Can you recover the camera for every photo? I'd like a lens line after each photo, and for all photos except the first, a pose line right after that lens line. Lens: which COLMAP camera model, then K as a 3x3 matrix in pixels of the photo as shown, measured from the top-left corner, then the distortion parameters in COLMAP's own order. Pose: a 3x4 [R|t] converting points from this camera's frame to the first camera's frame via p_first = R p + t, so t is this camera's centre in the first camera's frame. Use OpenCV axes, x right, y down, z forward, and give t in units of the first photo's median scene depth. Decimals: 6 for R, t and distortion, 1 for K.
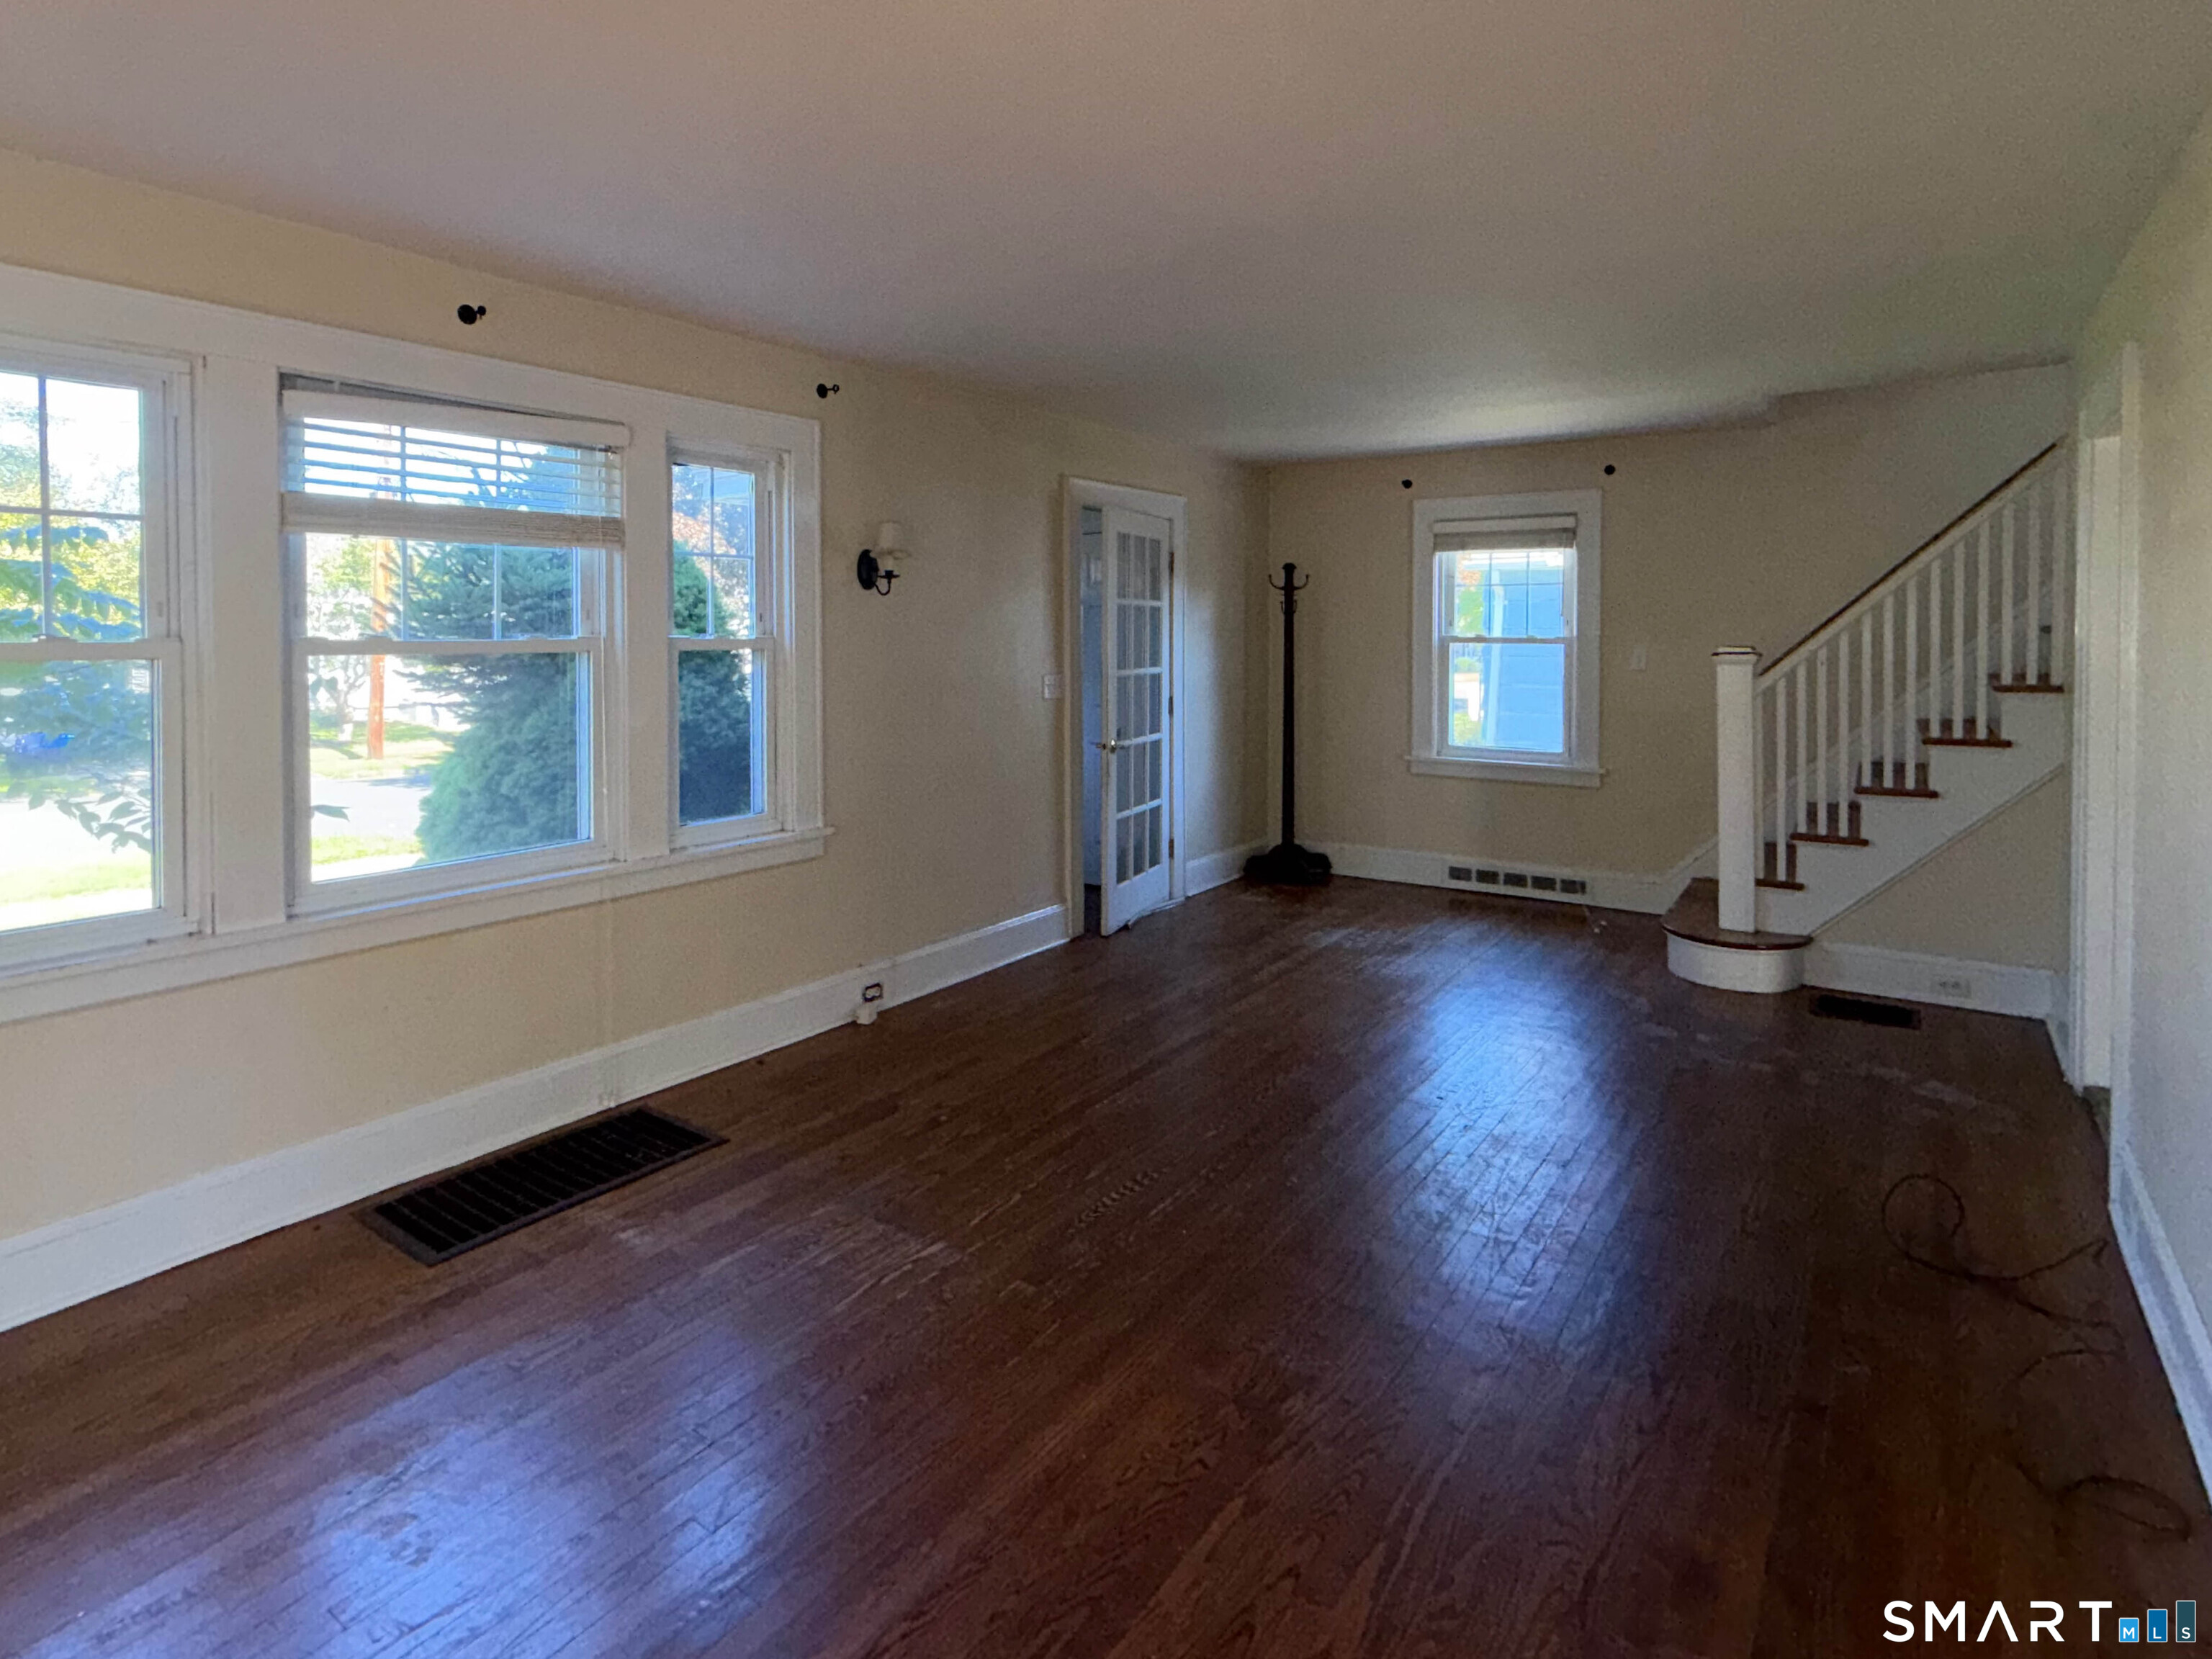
lens RADIAL K [[1174.1, 0, 1101.5], [0, 1174.1, 786.1], [0, 0, 1]] dist [0.004562, -0.000185]
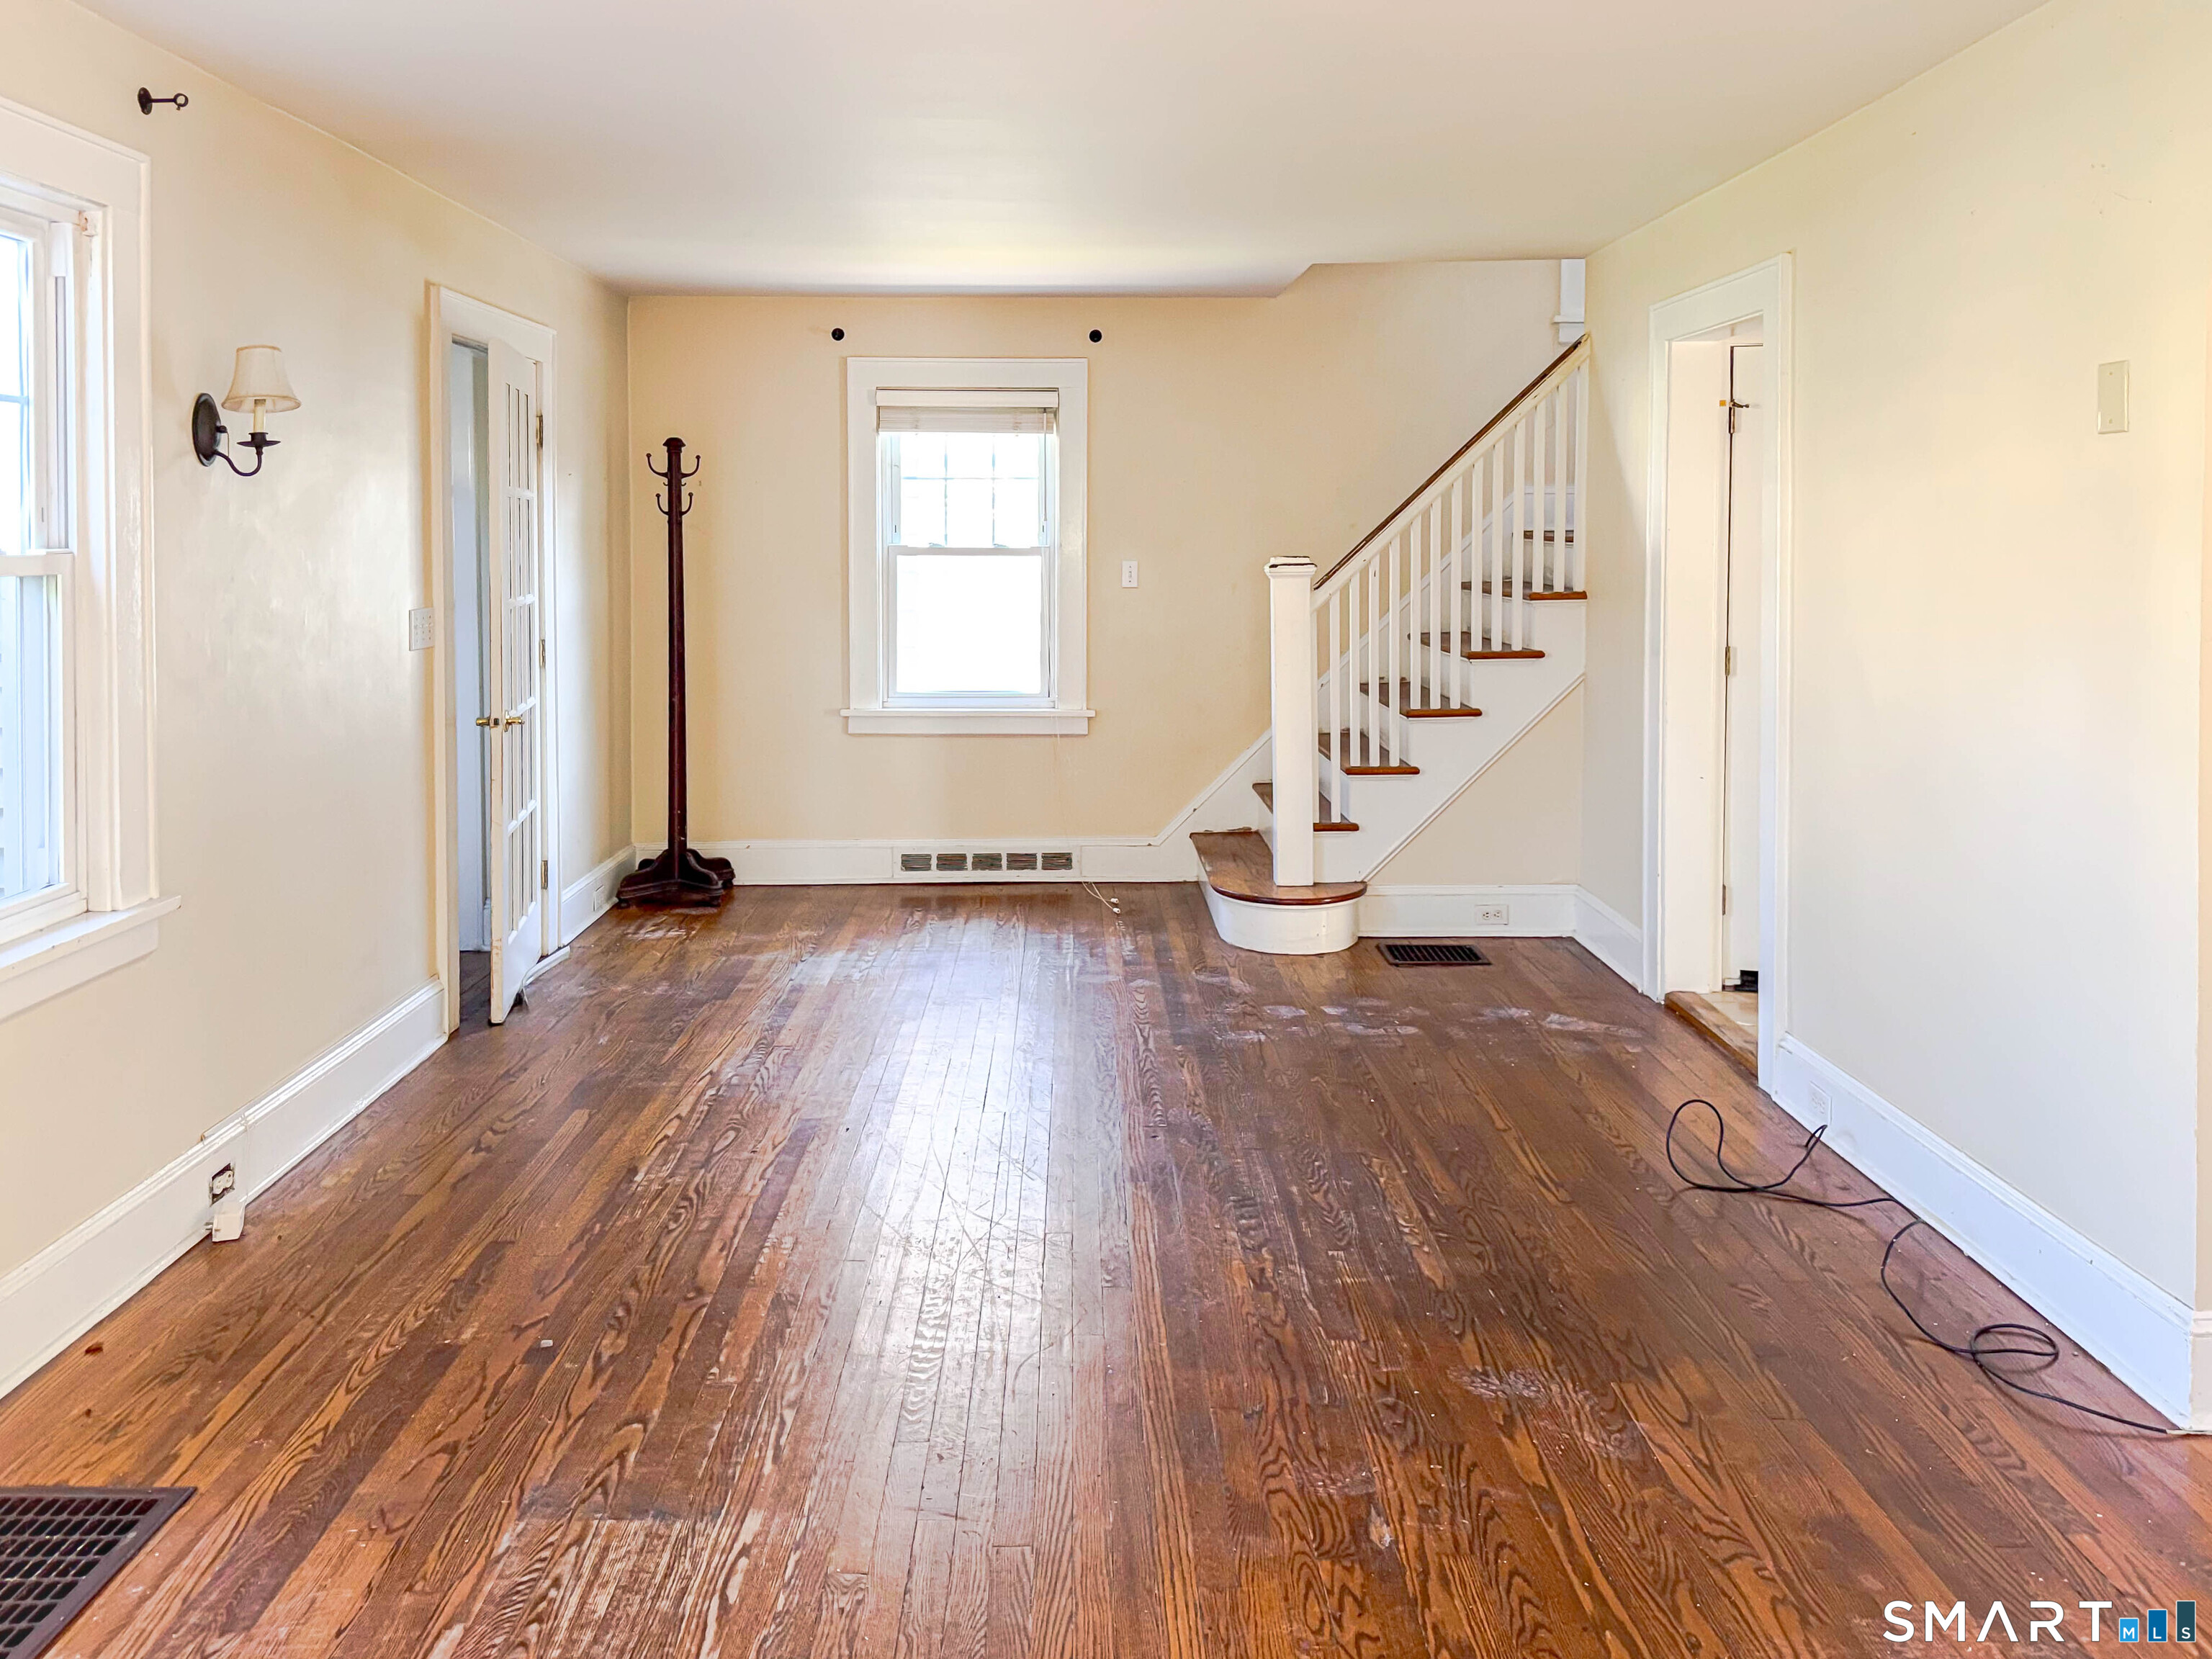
lens RADIAL K [[1658.3, 0, 1105.0], [0, 1658.3, 759.8], [0, 0, 1]] dist [0.112843, -0.152533]
pose [[0.814456, -0.079157, 0.574801, -0.269815], [0.077965, 0.996597, 0.026772, -0.012910], [-0.574964, 0.023010, 0.817855, 0.082214]]
